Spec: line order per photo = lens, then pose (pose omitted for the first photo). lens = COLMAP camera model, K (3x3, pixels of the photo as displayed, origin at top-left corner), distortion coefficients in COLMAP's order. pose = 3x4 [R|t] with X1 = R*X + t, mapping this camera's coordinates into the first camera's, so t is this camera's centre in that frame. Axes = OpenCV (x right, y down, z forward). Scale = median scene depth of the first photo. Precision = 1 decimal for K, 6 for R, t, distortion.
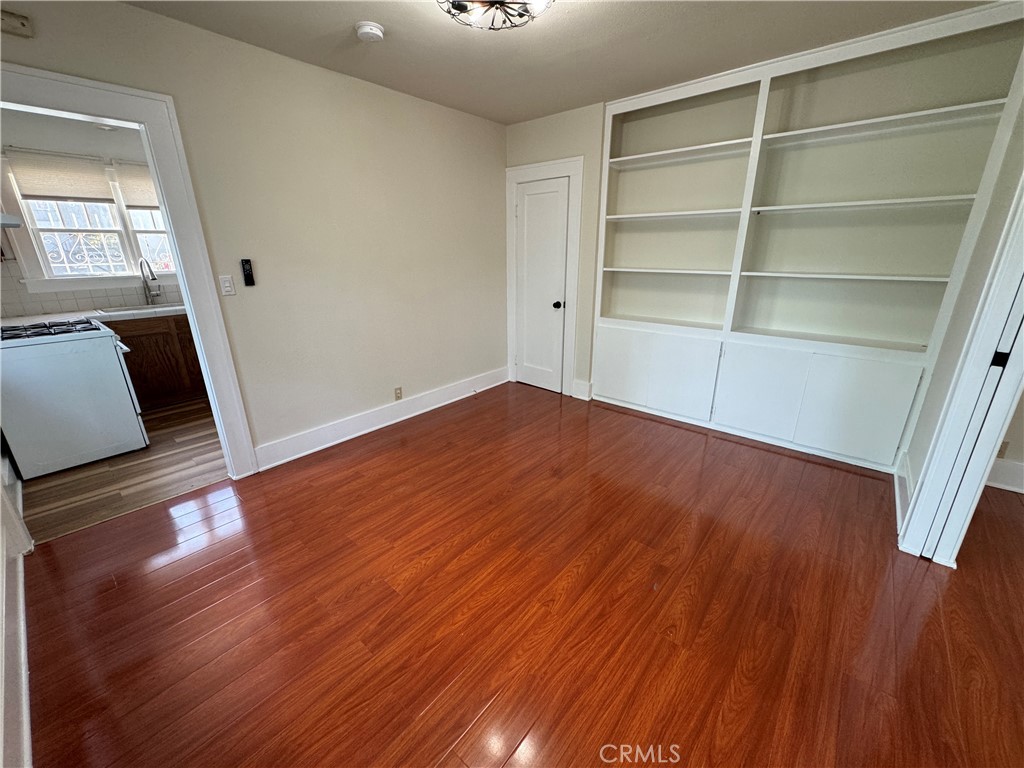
lens RADIAL K [[408.9, 0, 514.4], [0, 408.9, 389.3], [0, 0, 1]] dist [-0.005999, 0.001173]
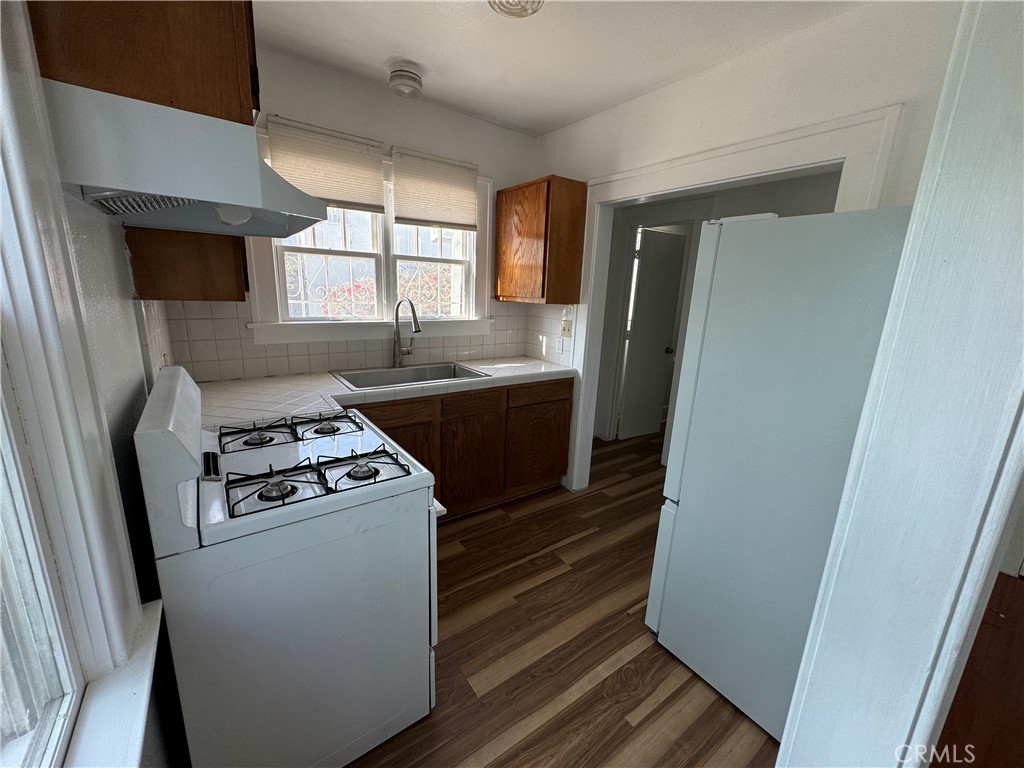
lens RADIAL K [[408.9, 0, 511.6], [0, 408.9, 385.0], [0, 0, 1]] dist [-0.005999, 0.001173]
pose [[0.970213, 0.099776, -0.220751, -0.504255], [-0.121299, 0.988869, -0.086164, -0.128025], [0.209696, 0.110375, 0.971517, 0.363092]]
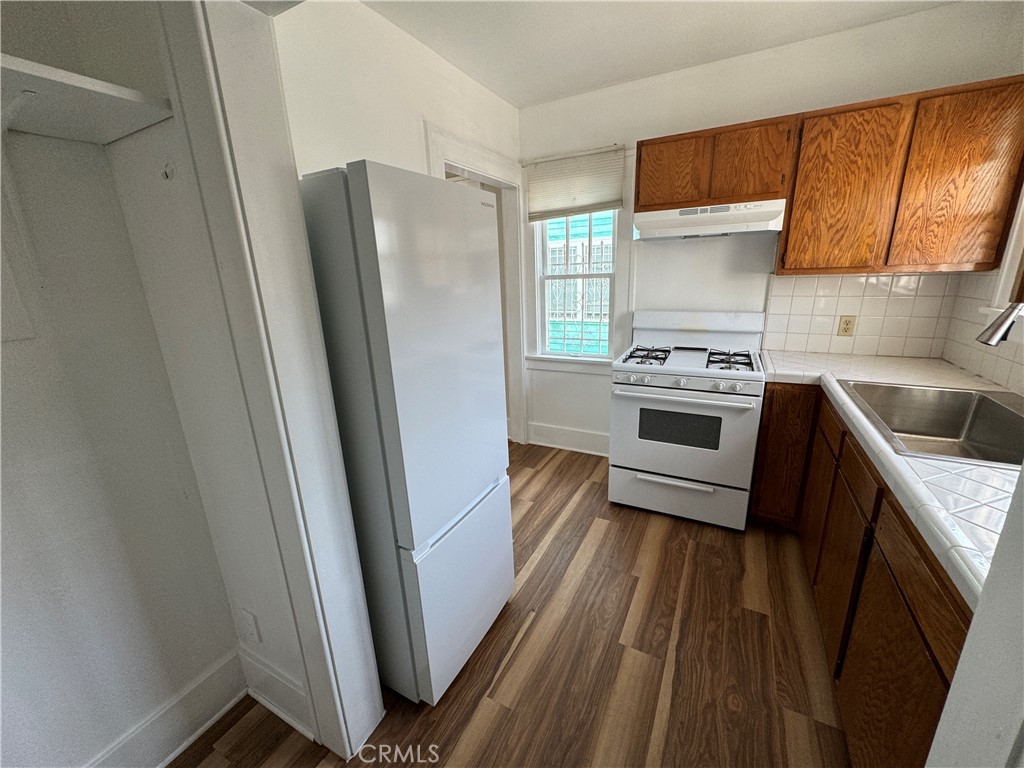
lens RADIAL K [[408.9, 0, 508.6], [0, 408.9, 382.6], [0, 0, 1]] dist [-0.005999, 0.001173]
pose [[-0.977203, 0.092472, -0.191108, -0.379445], [-0.029358, 0.832655, 0.553014, -0.346300], [0.210265, 0.546018, -0.810958, 1.008091]]
